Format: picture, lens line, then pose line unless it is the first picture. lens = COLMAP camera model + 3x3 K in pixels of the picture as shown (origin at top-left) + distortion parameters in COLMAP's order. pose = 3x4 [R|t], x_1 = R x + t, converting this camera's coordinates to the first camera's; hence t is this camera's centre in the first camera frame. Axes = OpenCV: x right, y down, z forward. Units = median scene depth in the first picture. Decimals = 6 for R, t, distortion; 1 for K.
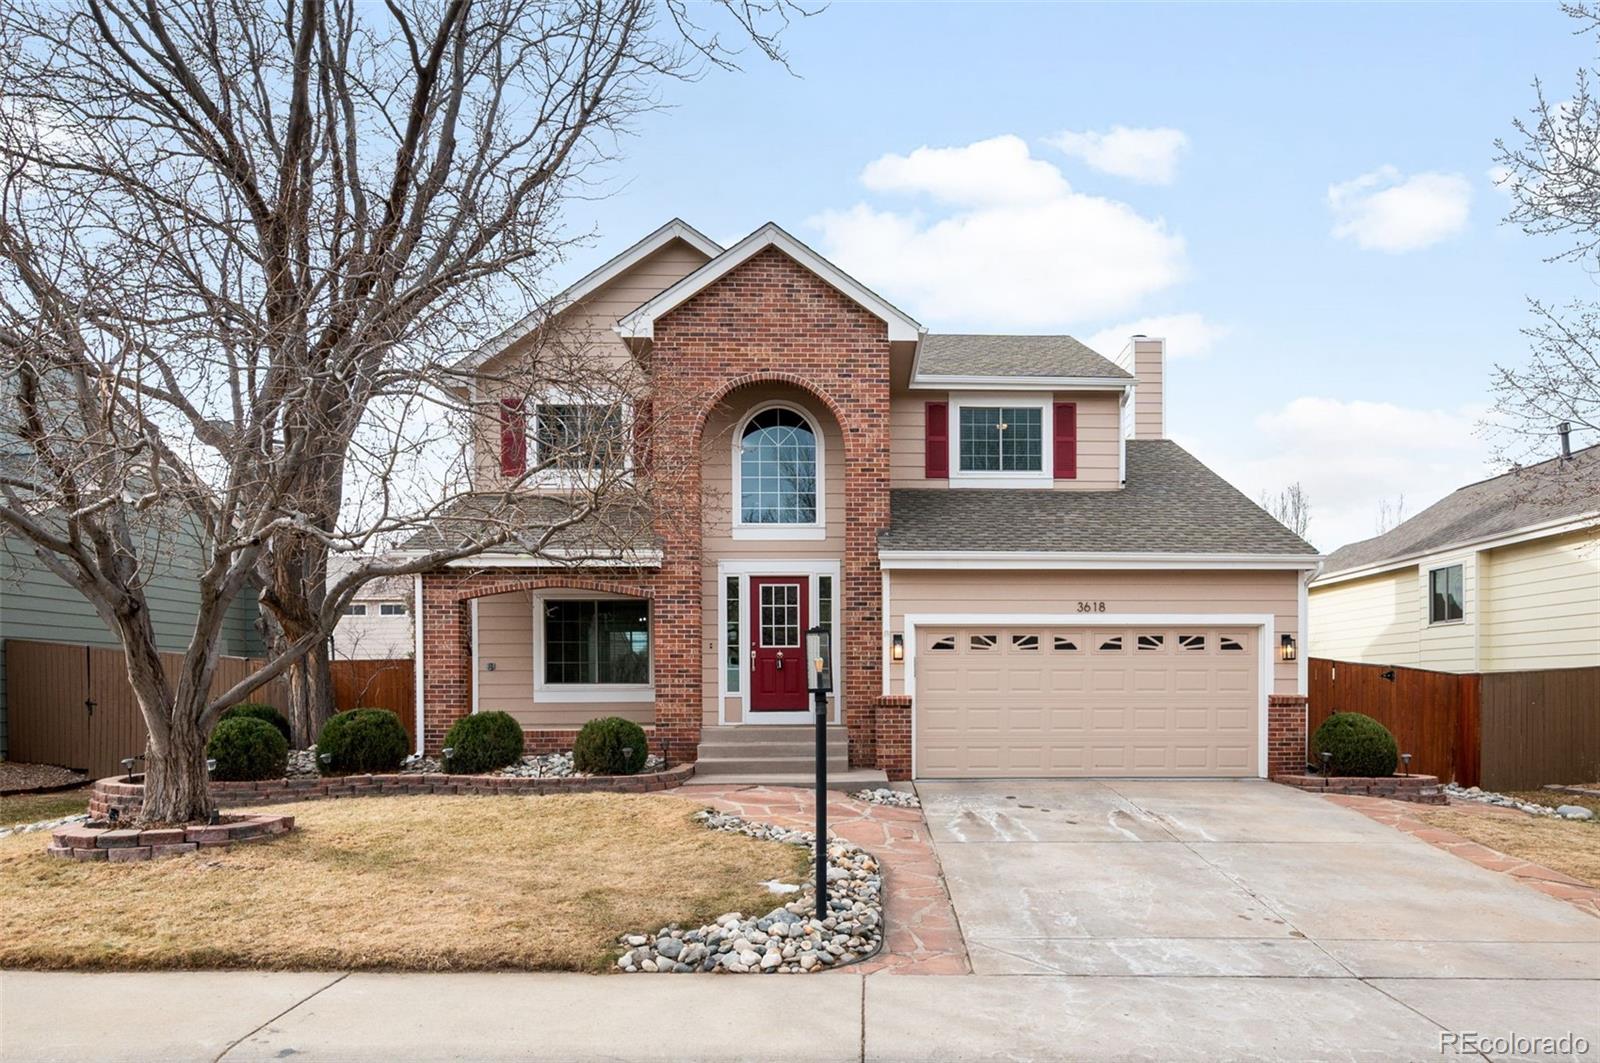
lens RADIAL K [[703.5, 0, 800.0], [0, 703.5, 531.5], [0, 0, 1]] dist [0.002287, 0.000134]
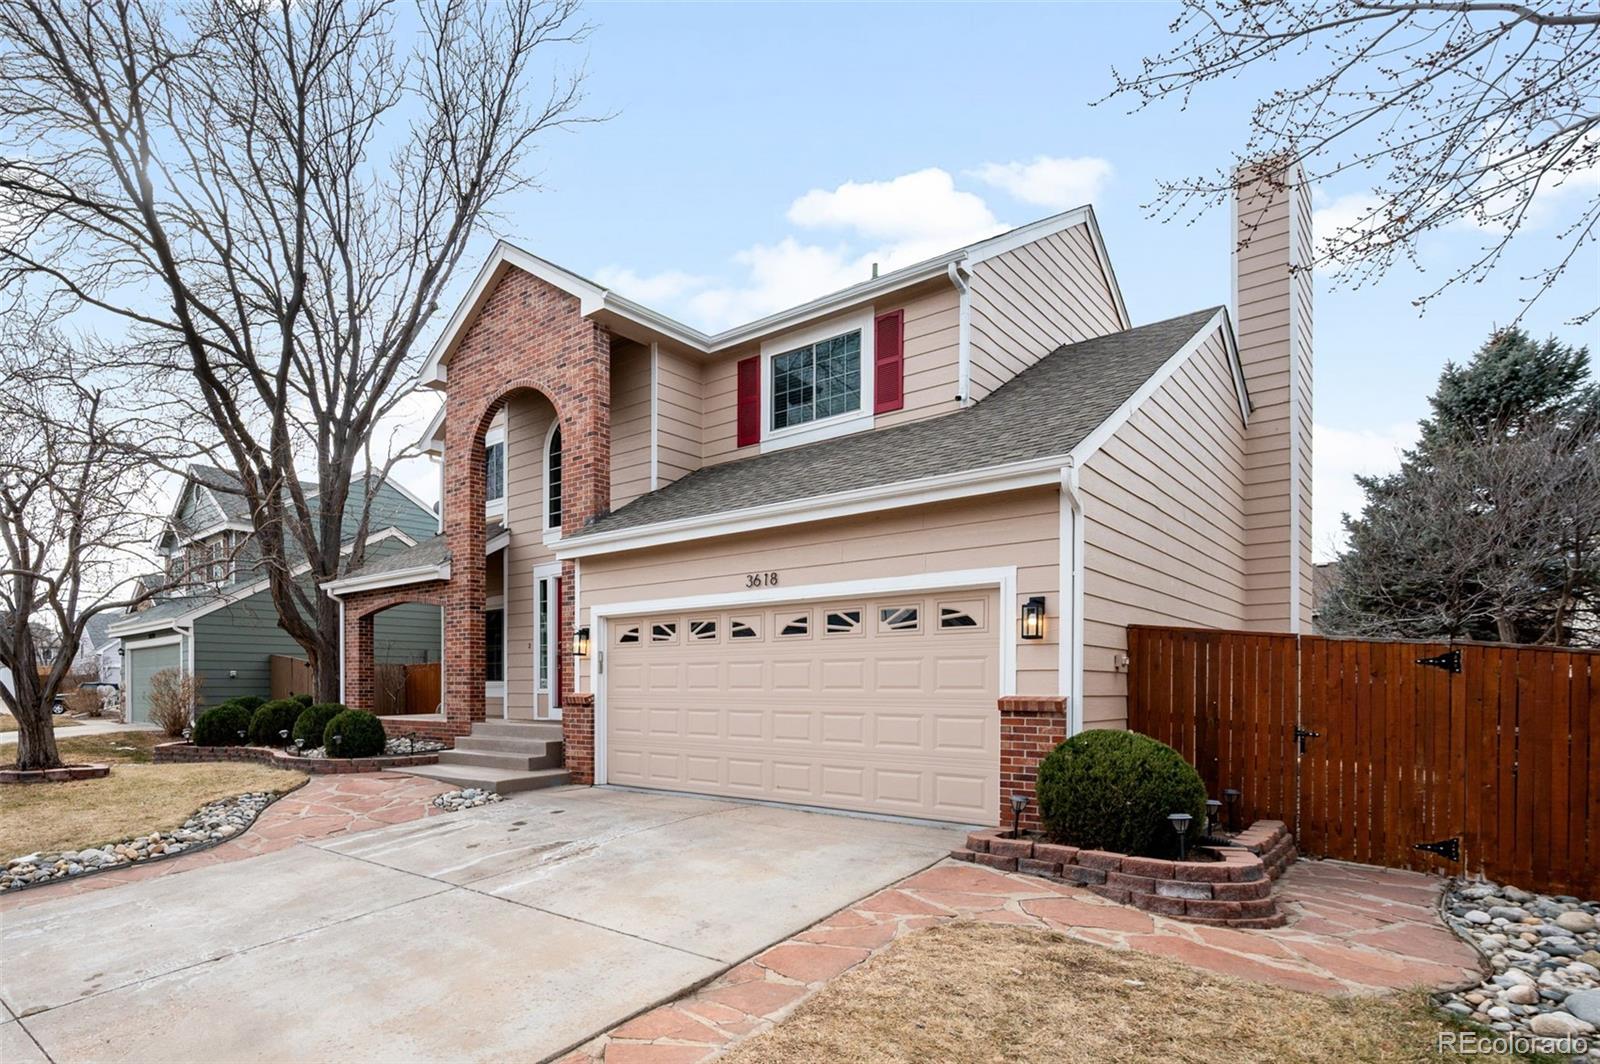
lens RADIAL K [[673.9, 0, 776.6], [0, 673.9, 546.8], [0, 0, 1]] dist [0.002558, 0.000043]
pose [[0.815739, -0.115947, -0.566681, 0.814047], [0.124695, 0.991918, -0.023454, 0.086787], [0.564820, -0.051529, 0.823604, 0.388713]]
